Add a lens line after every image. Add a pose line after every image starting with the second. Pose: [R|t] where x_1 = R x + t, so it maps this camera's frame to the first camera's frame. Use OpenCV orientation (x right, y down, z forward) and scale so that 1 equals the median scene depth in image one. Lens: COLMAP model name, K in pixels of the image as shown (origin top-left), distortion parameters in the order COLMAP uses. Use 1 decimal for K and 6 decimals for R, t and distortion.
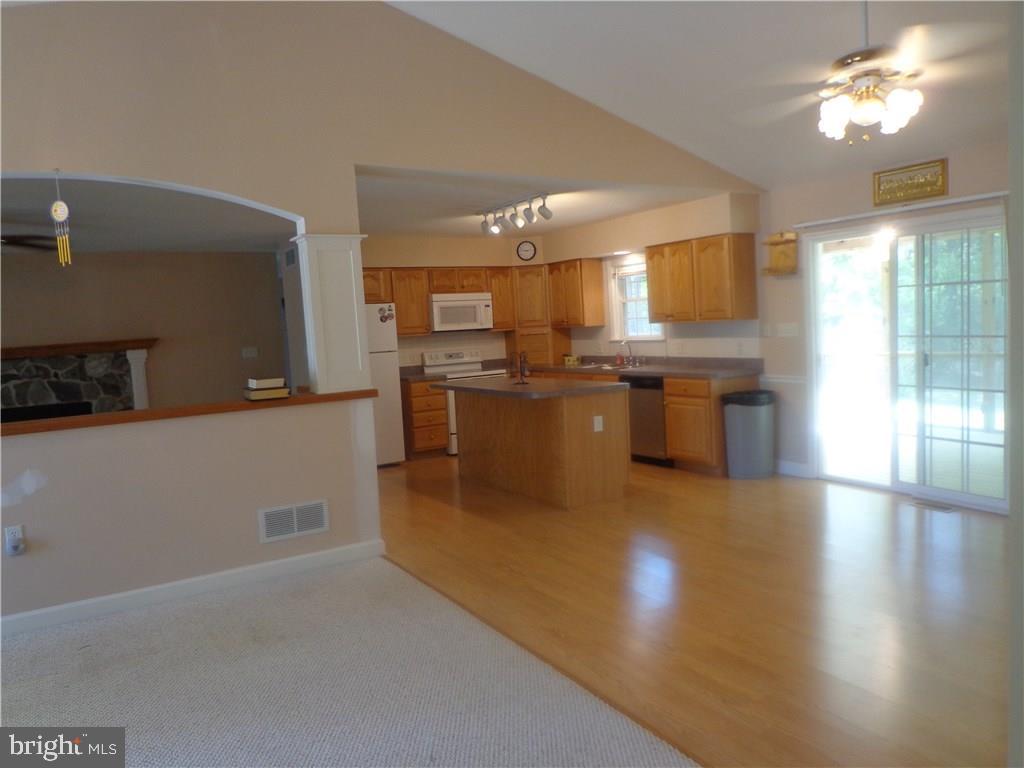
lens RADIAL K [[775.9, 0, 517.1], [0, 775.9, 376.4], [0, 0, 1]] dist [-0.004163, 0.037442]
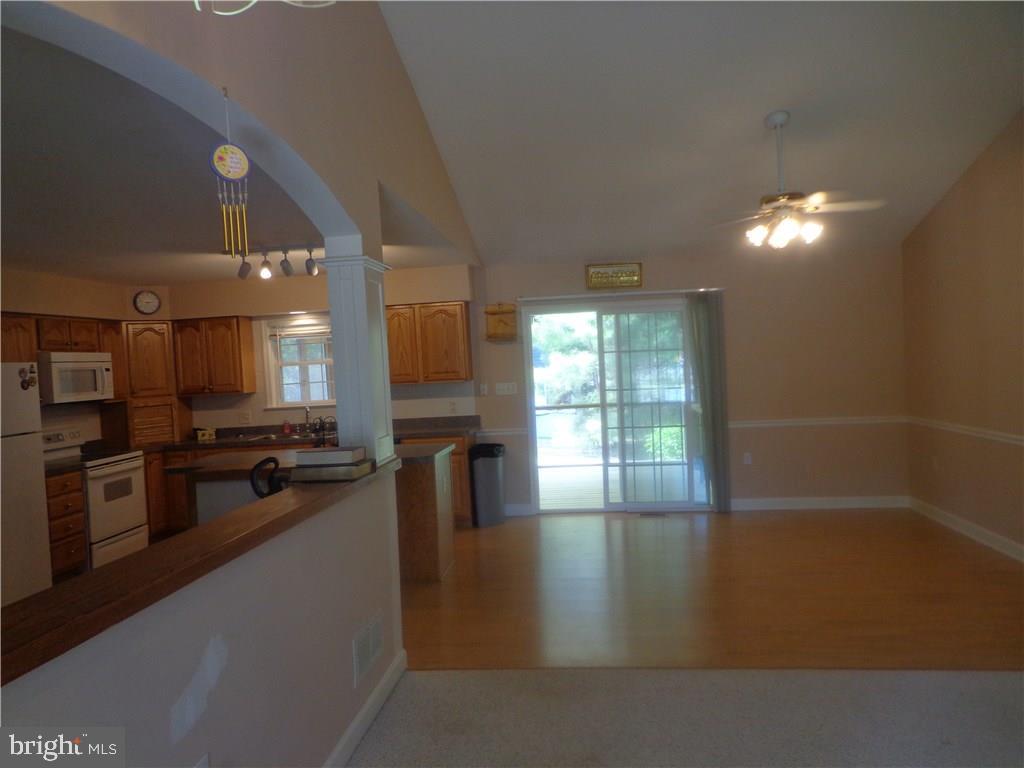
lens RADIAL K [[759.0, 0, 513.2], [0, 759.0, 384.2], [0, 0, 1]] dist [0.001243, 0.011118]
pose [[0.597099, -0.005656, 0.802148, -0.432265], [0.080892, 0.995302, -0.053196, -0.004918], [-0.798078, 0.096651, 0.594752, 0.257121]]
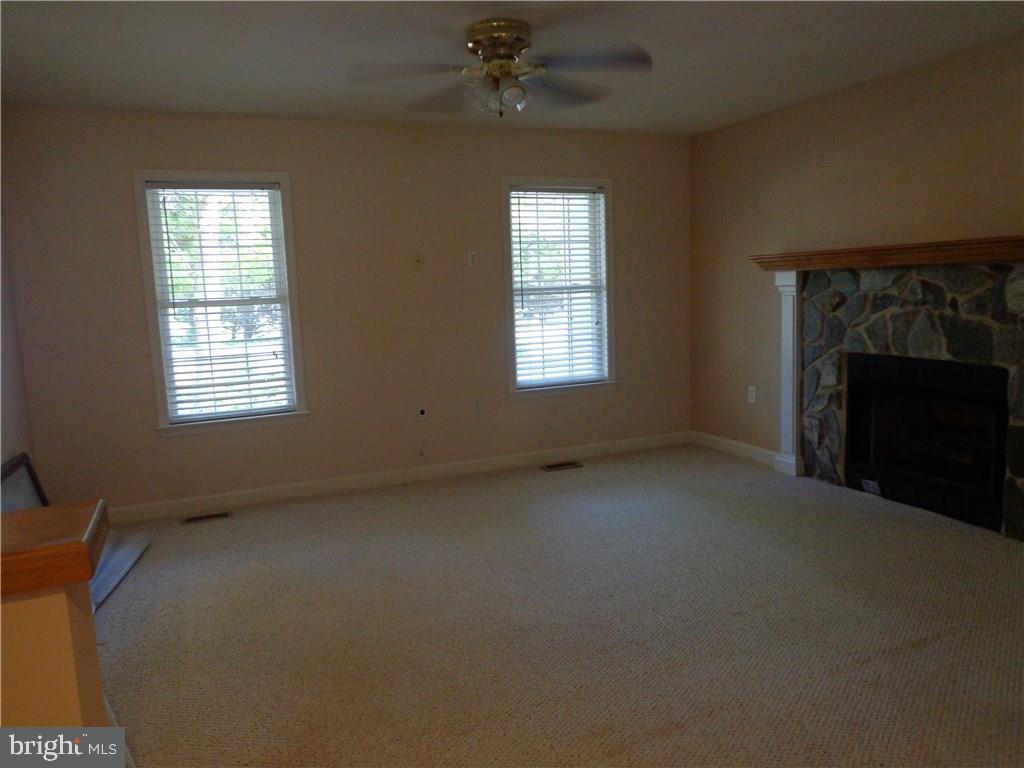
lens RADIAL K [[759.0, 0, 513.2], [0, 759.0, 384.2], [0, 0, 1]] dist [0.001243, 0.011118]
pose [[-0.142581, 0.194602, -0.970464, -0.069443], [-0.030594, 0.979147, 0.200838, -0.039667], [0.989310, 0.058326, -0.133654, 0.772650]]
